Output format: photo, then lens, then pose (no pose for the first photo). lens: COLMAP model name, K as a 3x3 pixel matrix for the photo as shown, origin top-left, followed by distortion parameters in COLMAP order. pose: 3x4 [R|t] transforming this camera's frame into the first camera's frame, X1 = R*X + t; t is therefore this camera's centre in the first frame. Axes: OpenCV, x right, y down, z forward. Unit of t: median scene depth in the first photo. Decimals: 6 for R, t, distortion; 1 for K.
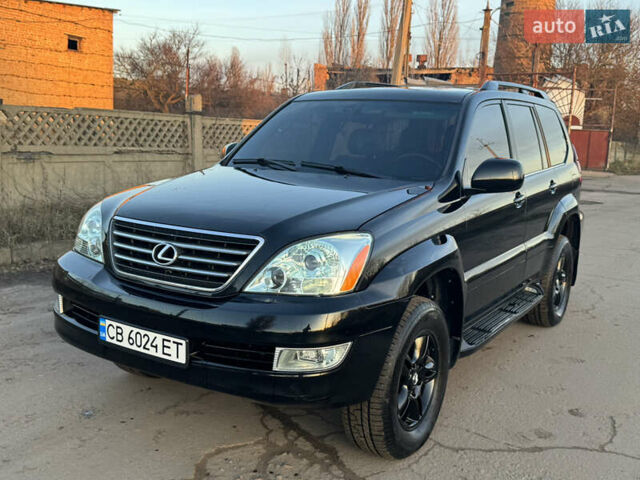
lens RADIAL K [[507.0, 0, 320.0], [0, 507.0, 239.6], [0, 0, 1]] dist [-0.006826, -0.001009]
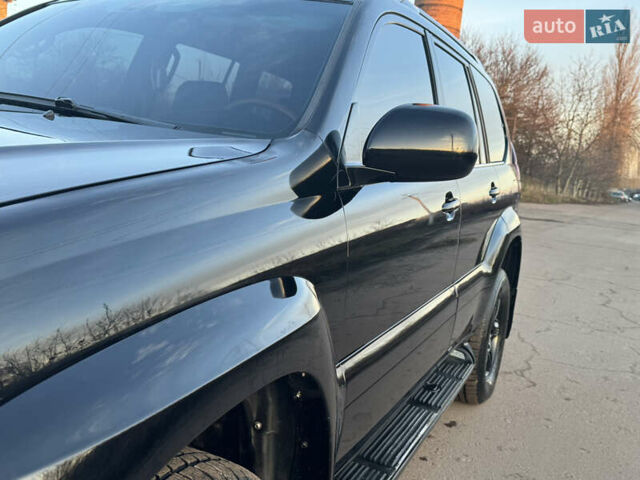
lens RADIAL K [[507.0, 0, 320.1], [0, 507.0, 240.9], [0, 0, 1]] dist [-0.006826, -0.001009]
pose [[0.983233, 0.041702, 0.177523, 0.136267], [-0.037239, 0.998903, -0.028402, -0.017748], [-0.178513, 0.021315, 0.983707, 0.419513]]
